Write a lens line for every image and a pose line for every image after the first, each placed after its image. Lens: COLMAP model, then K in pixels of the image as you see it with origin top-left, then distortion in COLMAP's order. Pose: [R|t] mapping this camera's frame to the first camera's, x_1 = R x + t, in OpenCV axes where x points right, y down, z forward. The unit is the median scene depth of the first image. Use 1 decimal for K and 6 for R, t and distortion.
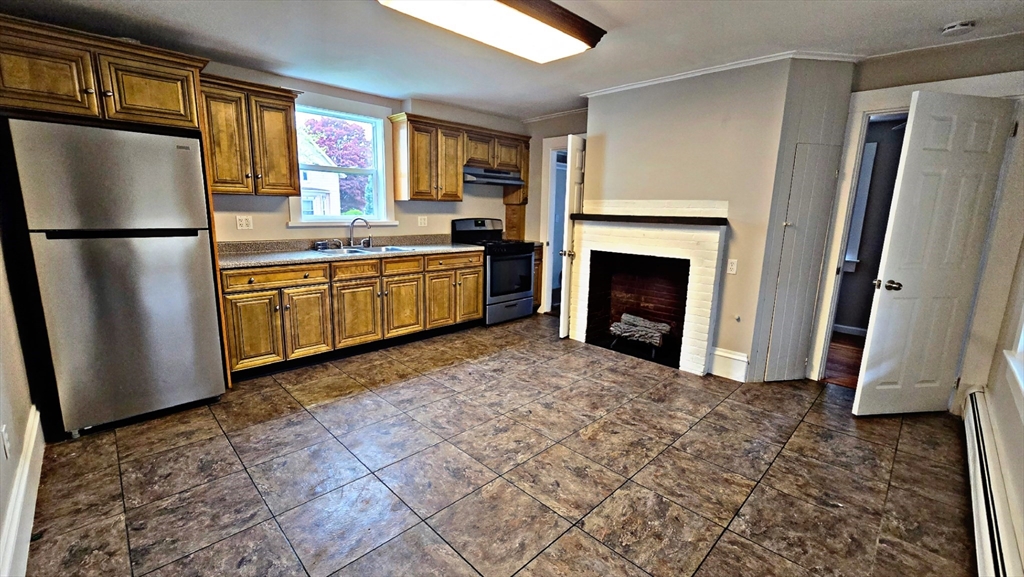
lens RADIAL K [[424.5, 0, 507.8], [0, 424.5, 287.8], [0, 0, 1]] dist [-0.002431, 0.000196]
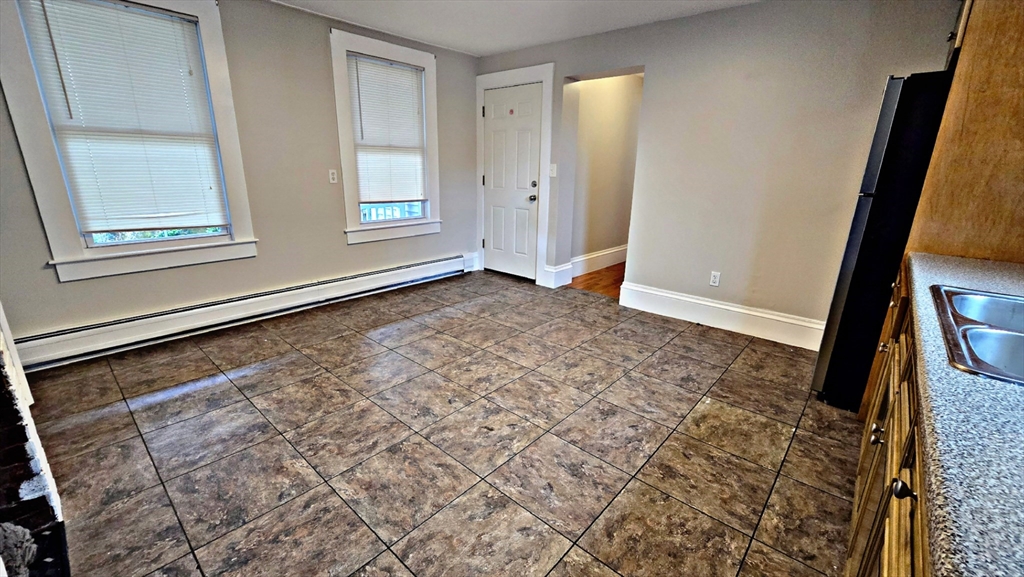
lens RADIAL K [[424.5, 0, 510.6], [0, 424.5, 289.7], [0, 0, 1]] dist [-0.002431, 0.000196]
pose [[-0.996785, -0.018341, -0.078000, 0.002509], [-0.051599, 0.891676, 0.449723, -0.222512], [0.061303, 0.452302, -0.889756, 1.281467]]
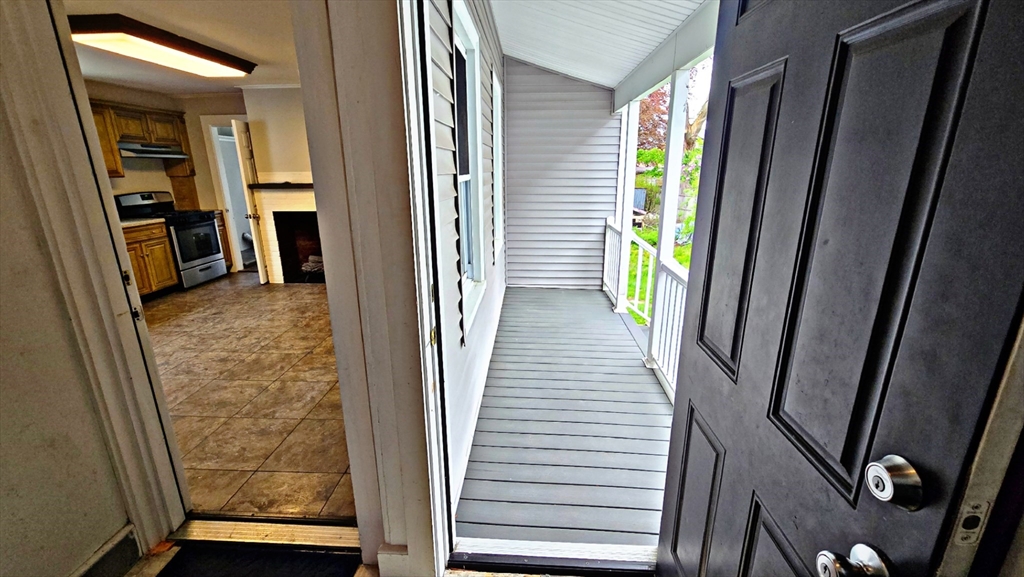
lens RADIAL K [[424.5, 0, 505.7], [0, 424.5, 290.0], [0, 0, 1]] dist [-0.002431, 0.000196]
pose [[0.746487, -0.214978, 0.629715, -0.159857], [0.148902, 0.976341, 0.156798, 0.054536], [-0.648525, -0.023282, 0.760837, -0.516527]]
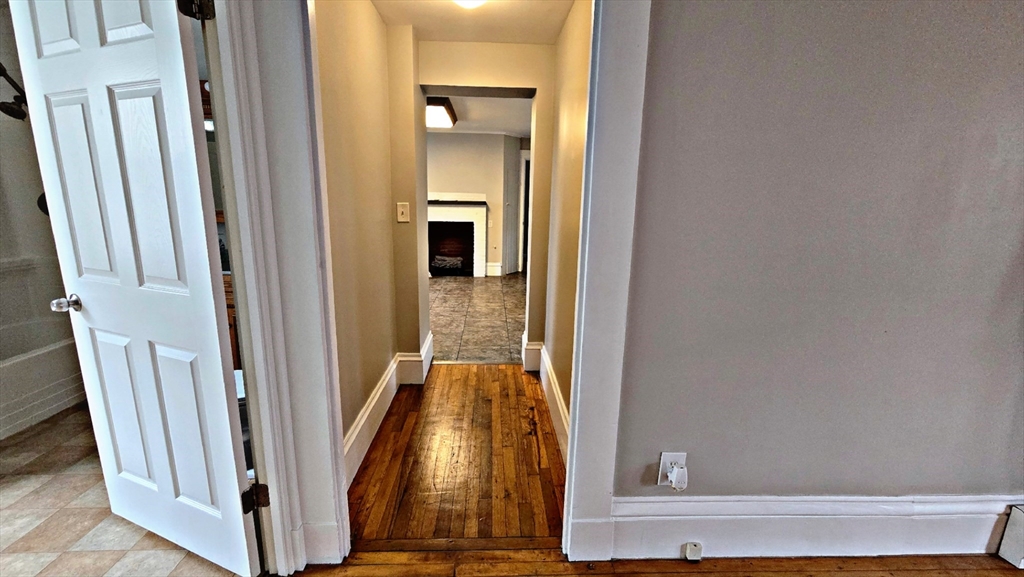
lens RADIAL K [[424.5, 0, 502.3], [0, 424.5, 287.7], [0, 0, 1]] dist [-0.002431, 0.000196]
pose [[0.681923, -0.160631, 0.713568, -0.956841], [0.133816, 0.986520, 0.094194, 0.070275], [-0.719079, 0.031254, 0.694225, -0.509446]]
